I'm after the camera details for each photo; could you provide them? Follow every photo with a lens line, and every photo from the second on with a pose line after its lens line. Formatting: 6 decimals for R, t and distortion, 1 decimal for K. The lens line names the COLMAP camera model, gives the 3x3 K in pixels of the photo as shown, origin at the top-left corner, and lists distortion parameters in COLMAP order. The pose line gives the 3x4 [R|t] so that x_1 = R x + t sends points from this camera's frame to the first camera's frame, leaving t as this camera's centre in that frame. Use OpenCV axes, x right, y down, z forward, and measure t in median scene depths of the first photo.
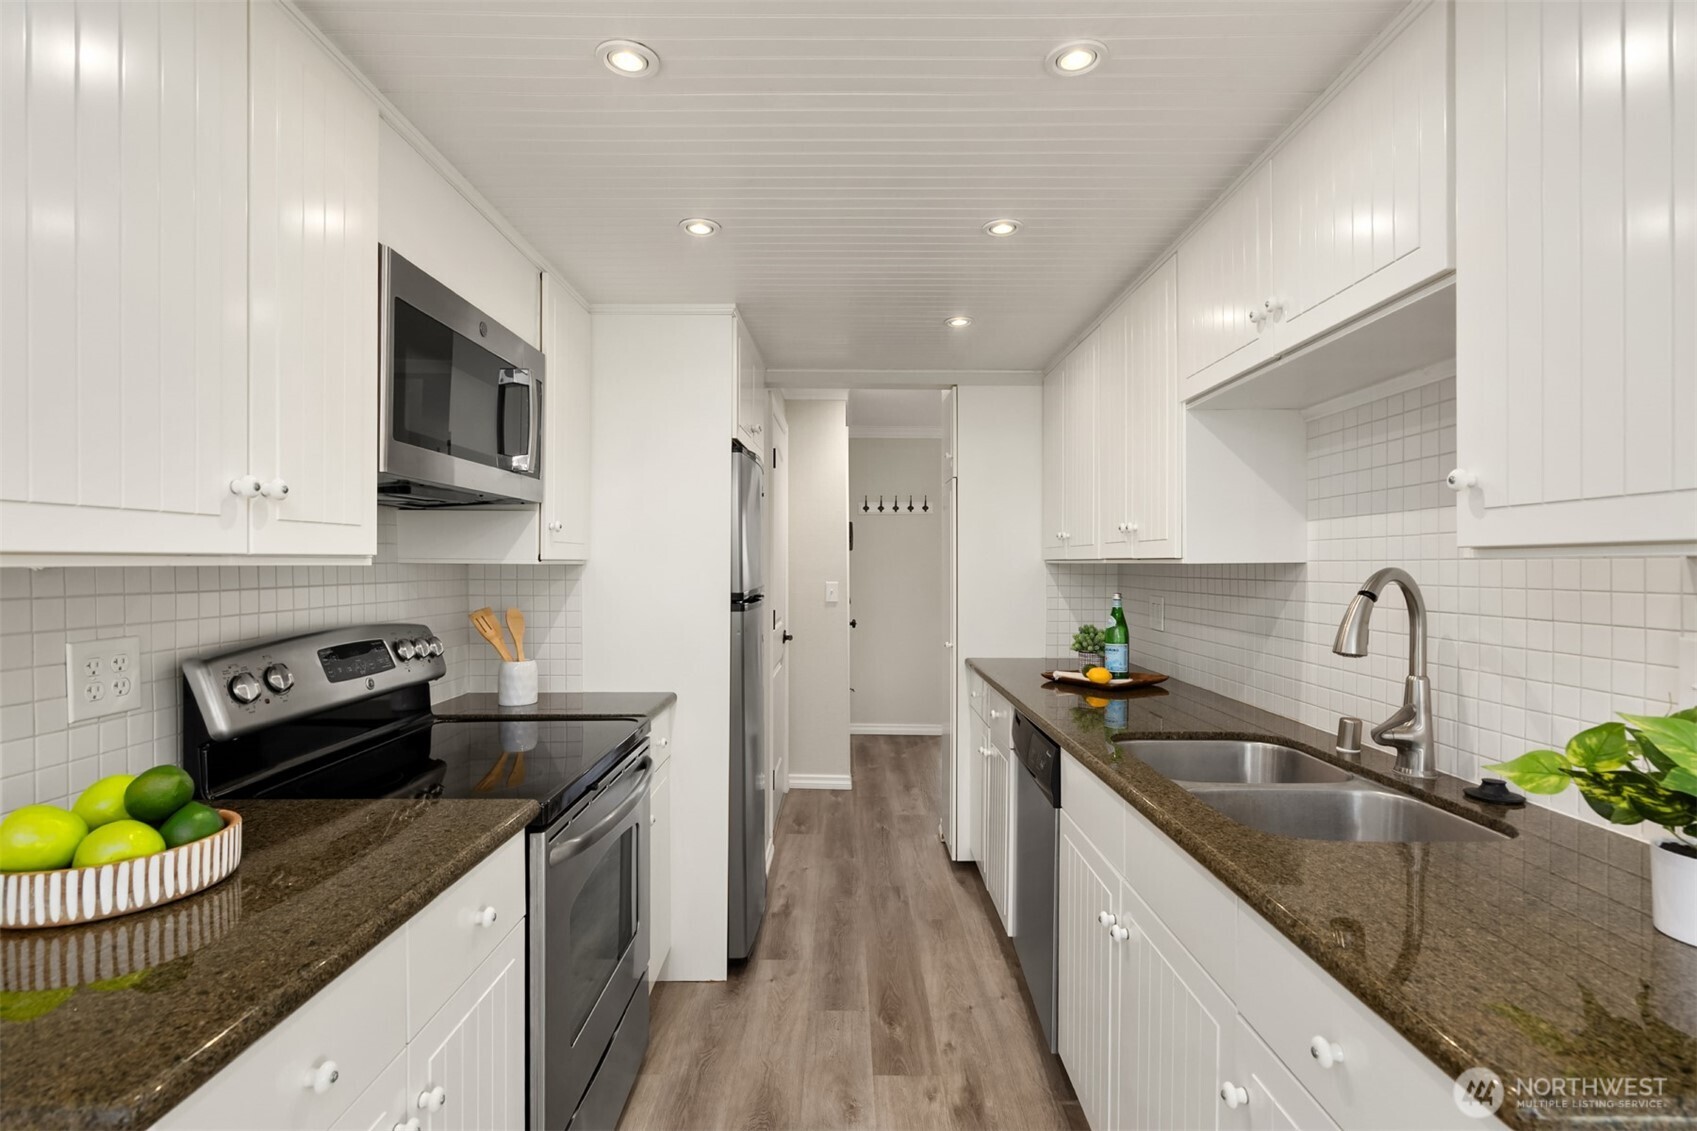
lens RADIAL K [[818.8, 0, 851.0], [0, 818.8, 577.9], [0, 0, 1]] dist [-0.006213, 0.003260]
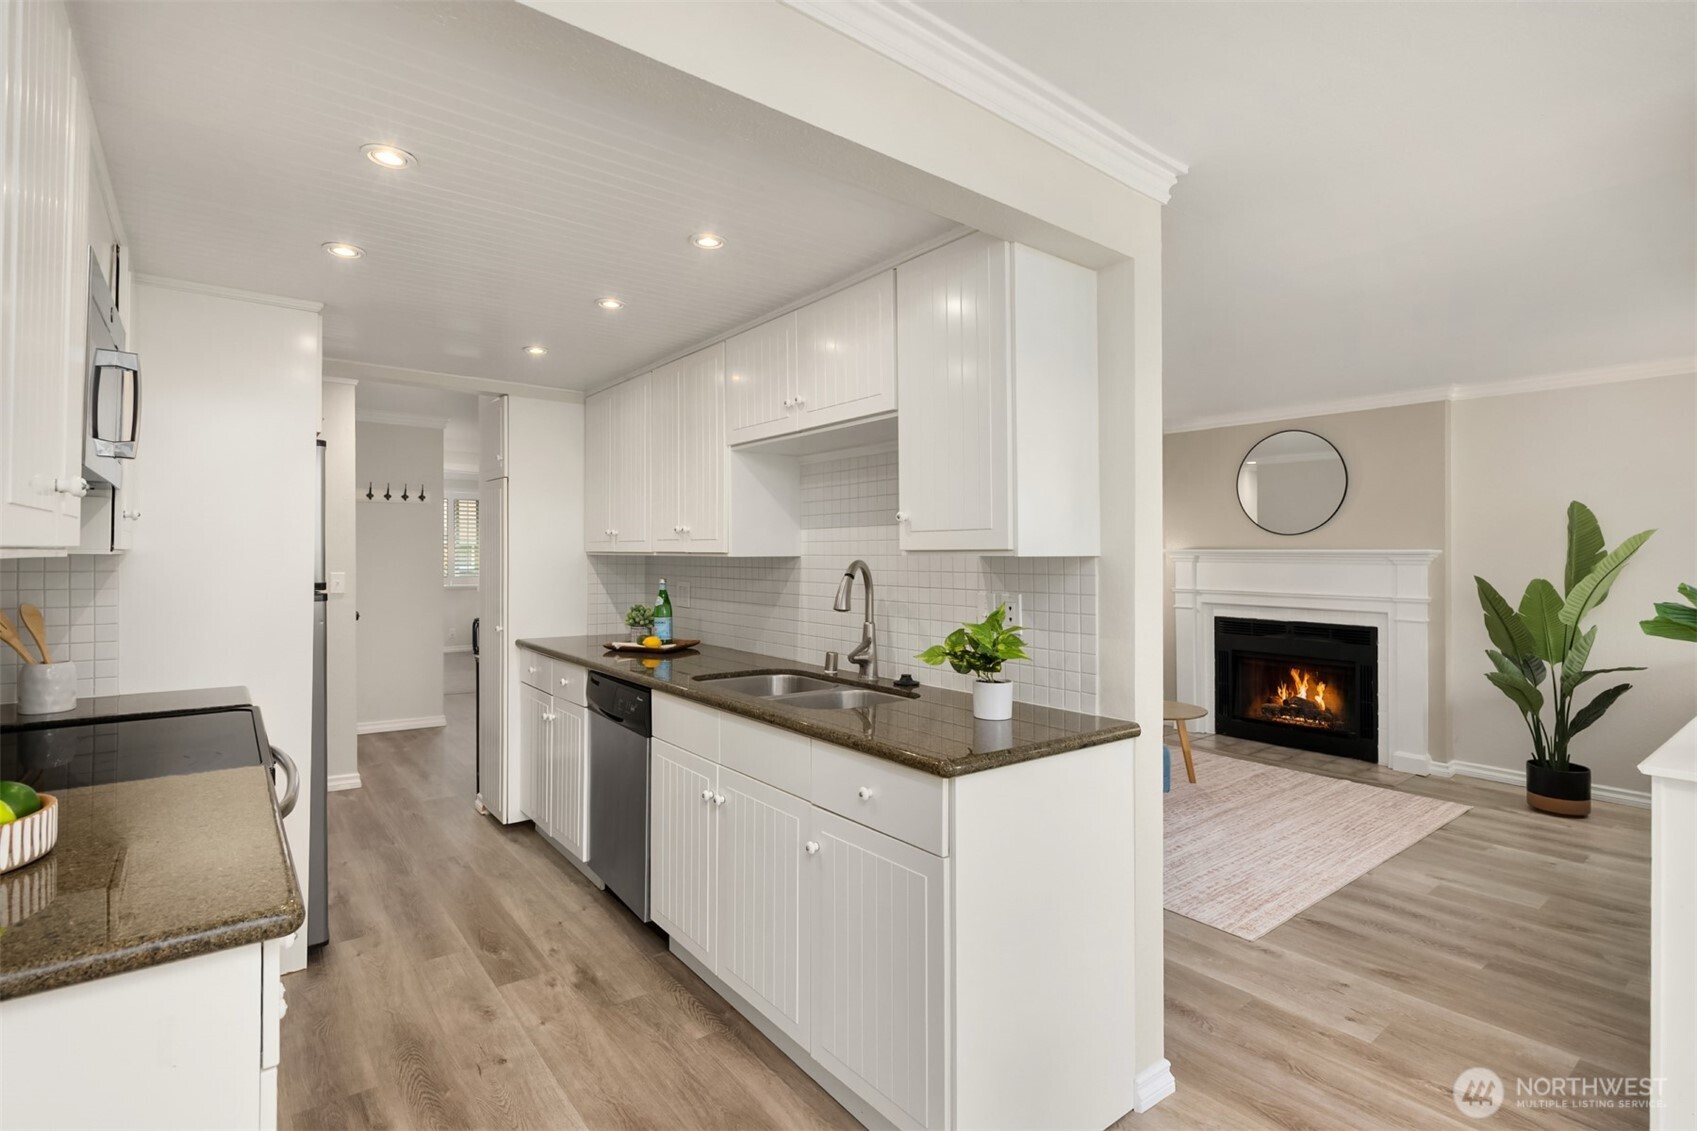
lens RADIAL K [[818.8, 0, 845.6], [0, 818.8, 552.8], [0, 0, 1]] dist [-0.006213, 0.003260]
pose [[0.792485, 0.006681, 0.609855, -0.316296], [0.004138, 0.999858, -0.016331, 0.000009], [-0.609877, 0.015465, 0.792345, -0.272797]]
